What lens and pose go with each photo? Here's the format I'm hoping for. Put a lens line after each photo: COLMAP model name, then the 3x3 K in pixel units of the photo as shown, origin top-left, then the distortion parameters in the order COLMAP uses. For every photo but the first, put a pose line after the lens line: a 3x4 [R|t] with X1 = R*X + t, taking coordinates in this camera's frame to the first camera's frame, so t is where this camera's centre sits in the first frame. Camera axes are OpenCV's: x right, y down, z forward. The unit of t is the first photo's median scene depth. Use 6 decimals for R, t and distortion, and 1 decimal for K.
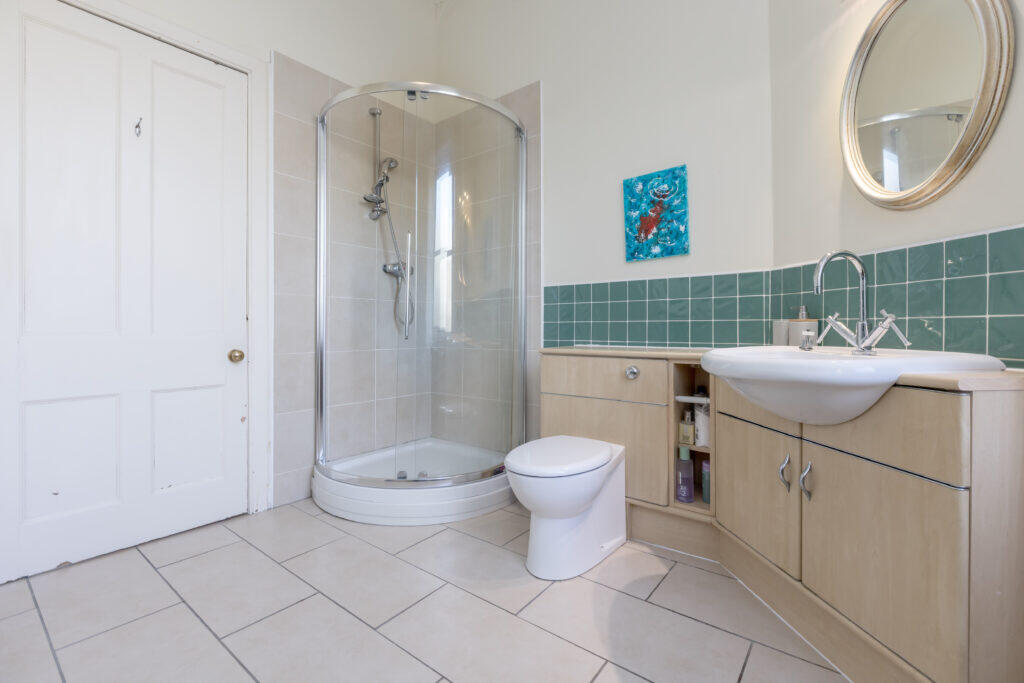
lens RADIAL K [[466.2, 0, 511.3], [0, 466.2, 326.0], [0, 0, 1]] dist [-0.002382, -0.000486]
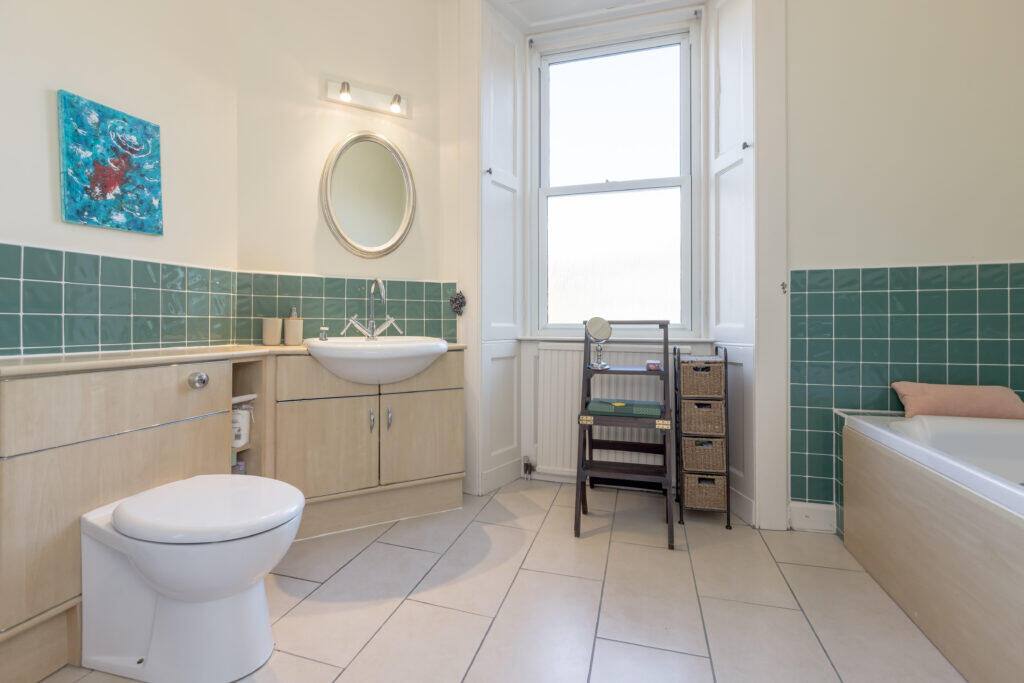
lens RADIAL K [[466.2, 0, 504.8], [0, 466.2, 324.4], [0, 0, 1]] dist [-0.002382, -0.000486]
pose [[-0.383360, 0.001038, 0.923598, -0.604190], [-0.003047, 0.999993, -0.002389, 0.003582], [-0.923594, -0.003730, -0.383354, 0.732141]]
